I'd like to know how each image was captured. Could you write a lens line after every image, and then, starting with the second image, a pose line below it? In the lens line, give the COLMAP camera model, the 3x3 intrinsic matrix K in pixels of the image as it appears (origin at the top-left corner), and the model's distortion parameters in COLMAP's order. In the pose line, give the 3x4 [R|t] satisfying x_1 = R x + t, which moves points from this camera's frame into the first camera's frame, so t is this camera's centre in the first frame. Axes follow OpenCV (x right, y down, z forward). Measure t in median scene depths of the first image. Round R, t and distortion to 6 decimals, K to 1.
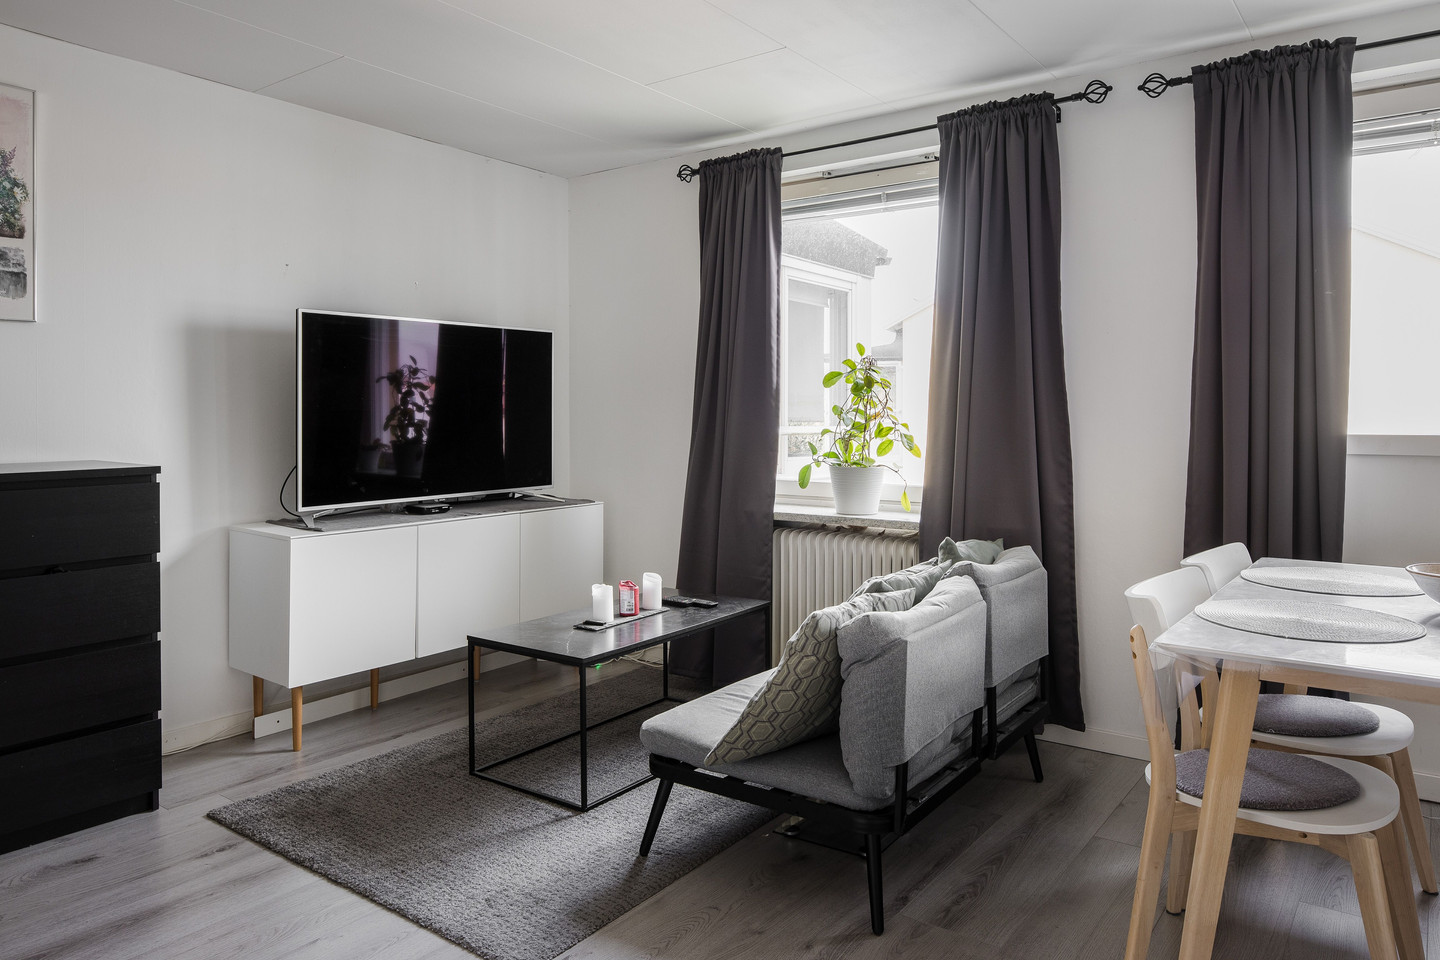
lens RADIAL K [[980.6, 0, 712.7], [0, 980.6, 420.3], [0, 0, 1]] dist [-0.003515, 0.000880]
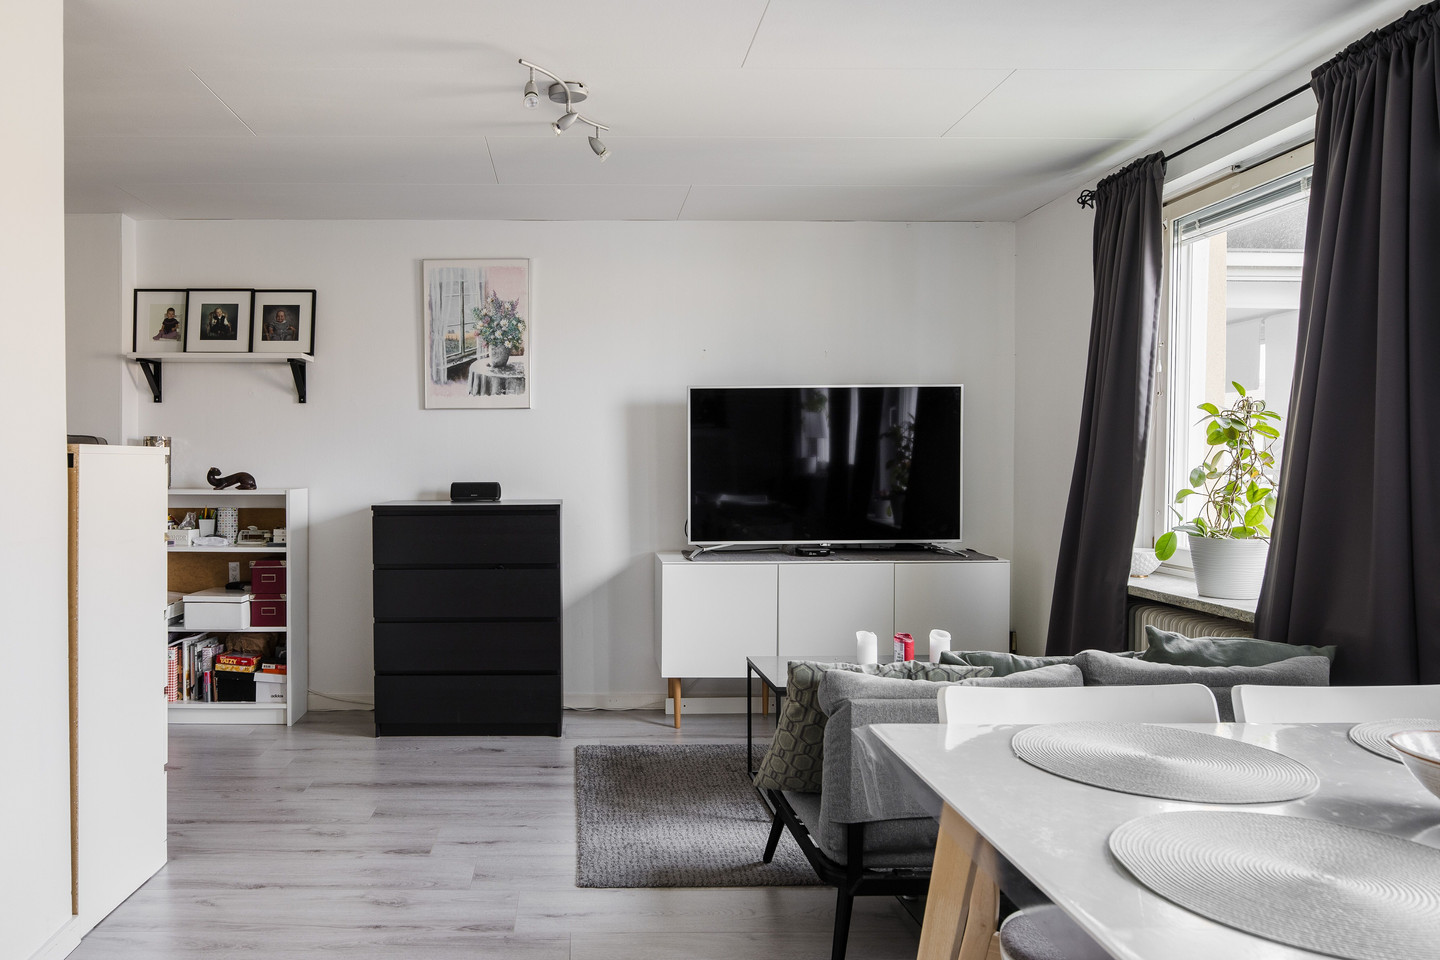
lens RADIAL K [[990.7, 0, 567.4], [0, 990.7, 484.6], [0, 0, 1]] dist [0.000991, -0.000763]
pose [[0.592736, 0.018548, -0.805183, 0.560454], [-0.005055, 0.999801, 0.019310, -0.010212], [0.805381, -0.007375, 0.592712, 0.111569]]
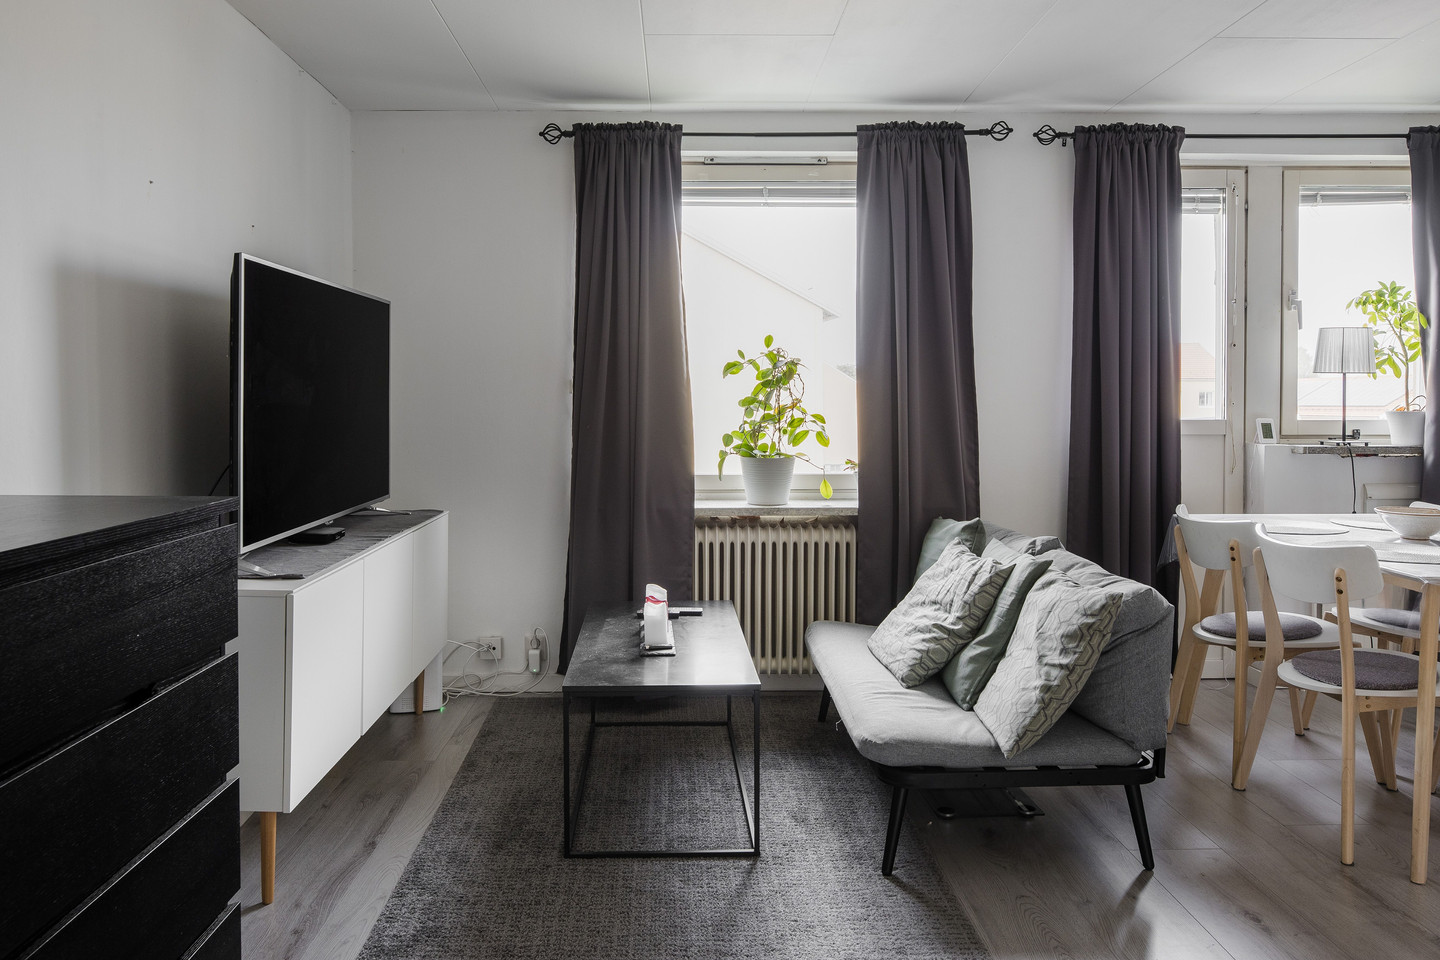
lens RADIAL K [[980.6, 0, 712.7], [0, 980.6, 420.3], [0, 0, 1]] dist [-0.003515, 0.000880]
pose [[0.790713, -0.014577, 0.612014, -0.608303], [0.005222, 0.999841, 0.017068, -0.010202], [-0.612165, -0.010300, 0.790663, 0.279804]]
